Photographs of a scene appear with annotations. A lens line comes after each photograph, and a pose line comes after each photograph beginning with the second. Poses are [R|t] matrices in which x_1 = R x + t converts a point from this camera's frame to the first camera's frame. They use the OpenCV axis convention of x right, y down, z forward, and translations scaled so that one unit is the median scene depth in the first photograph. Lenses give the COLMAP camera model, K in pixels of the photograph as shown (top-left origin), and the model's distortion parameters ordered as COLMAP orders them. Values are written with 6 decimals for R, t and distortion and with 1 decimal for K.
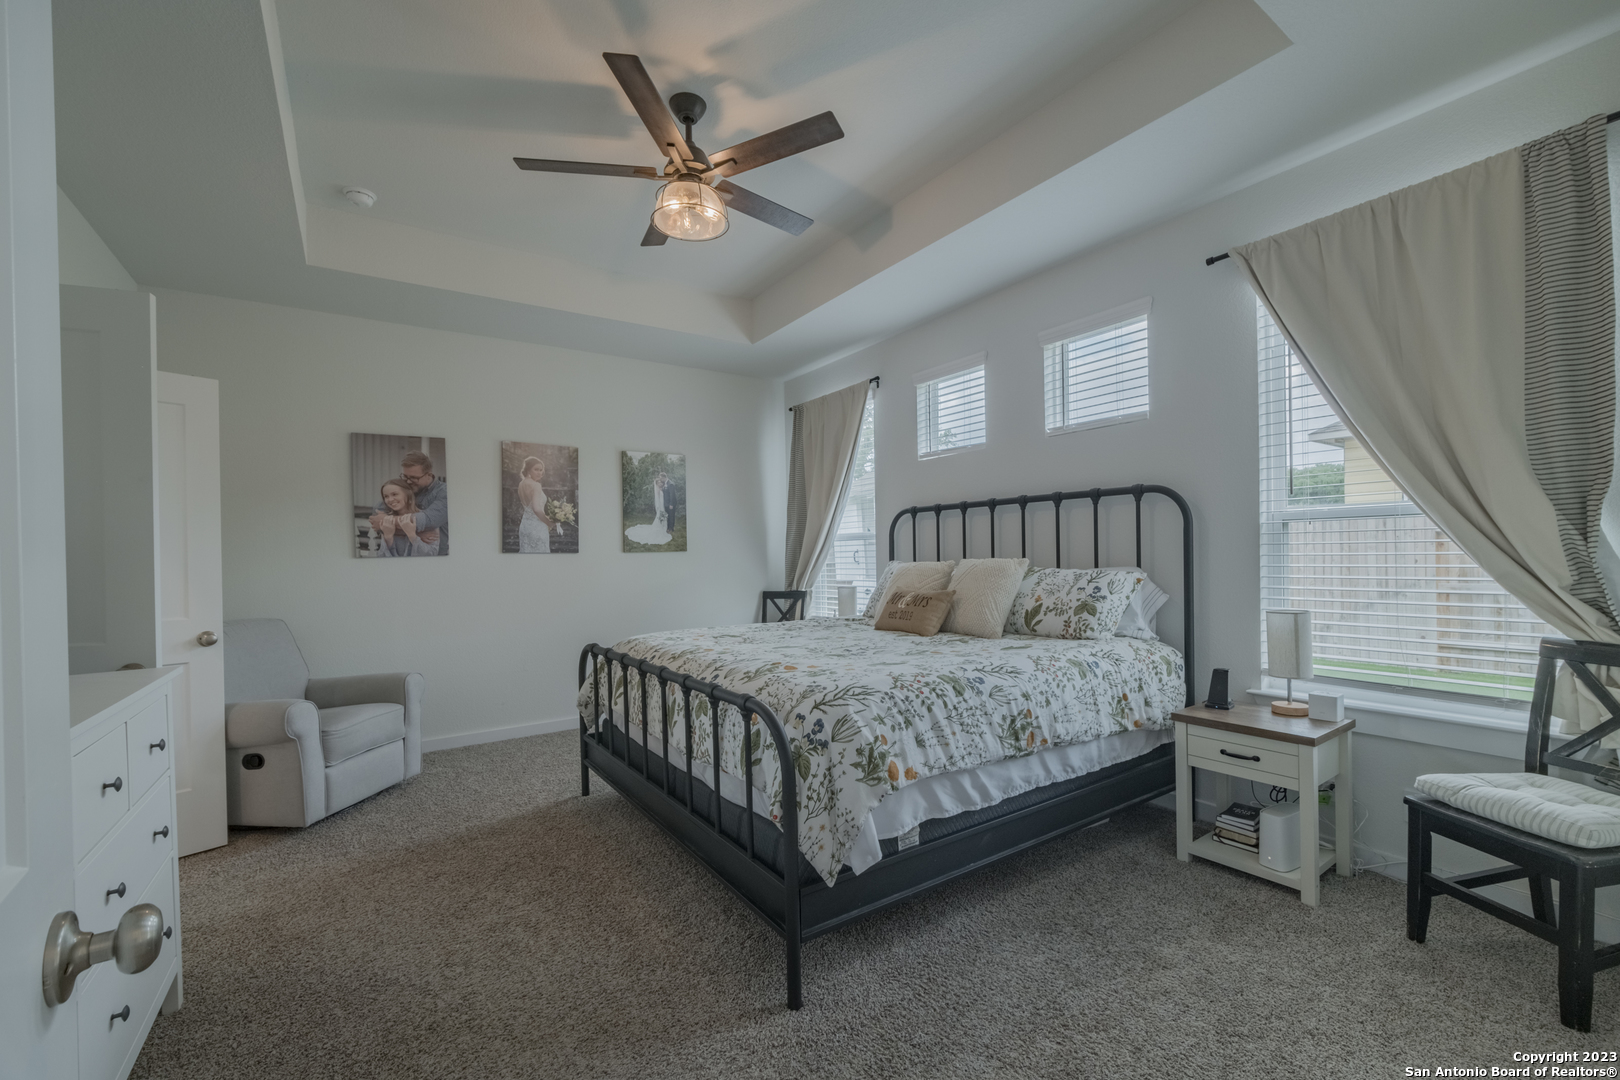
lens RADIAL K [[658.6, 0, 804.9], [0, 658.6, 572.1], [0, 0, 1]] dist [0.000515, -0.000639]
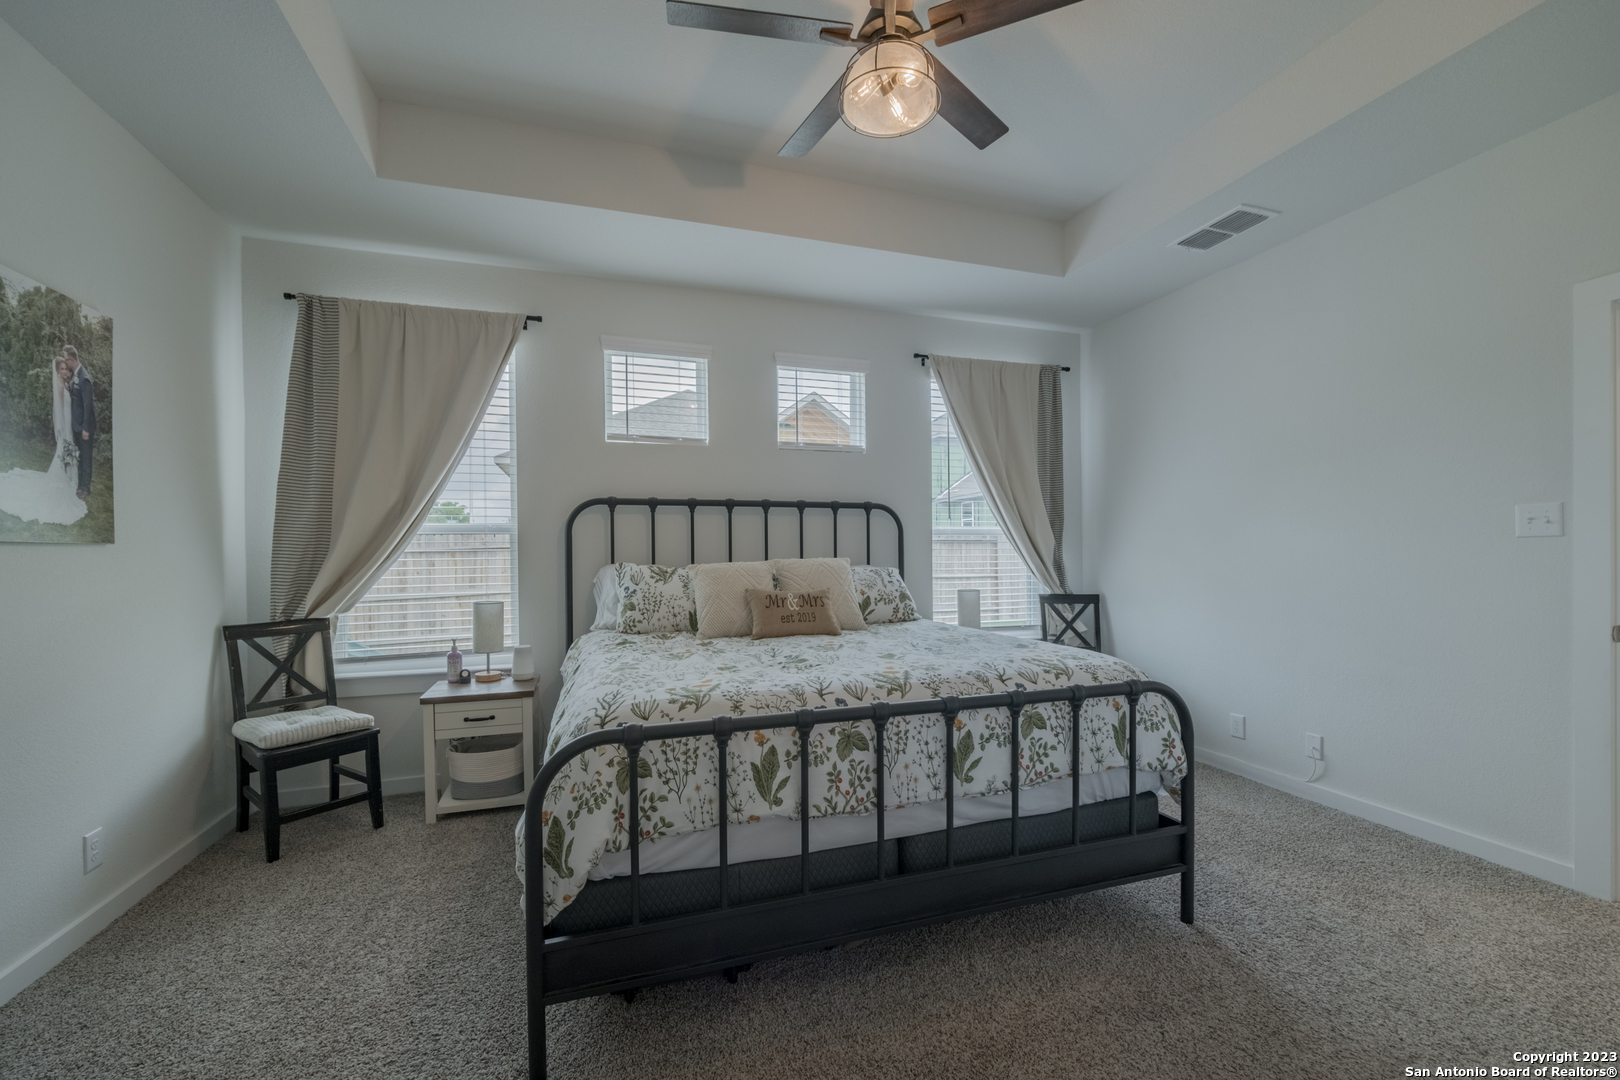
lens RADIAL K [[658.6, 0, 820.7], [0, 658.6, 573.4], [0, 0, 1]] dist [0.000515, -0.000639]
pose [[0.271892, -0.016818, 0.962181, -0.675937], [0.027567, 0.999573, 0.009682, -0.005403], [-0.961933, 0.023892, 0.272239, 0.643250]]
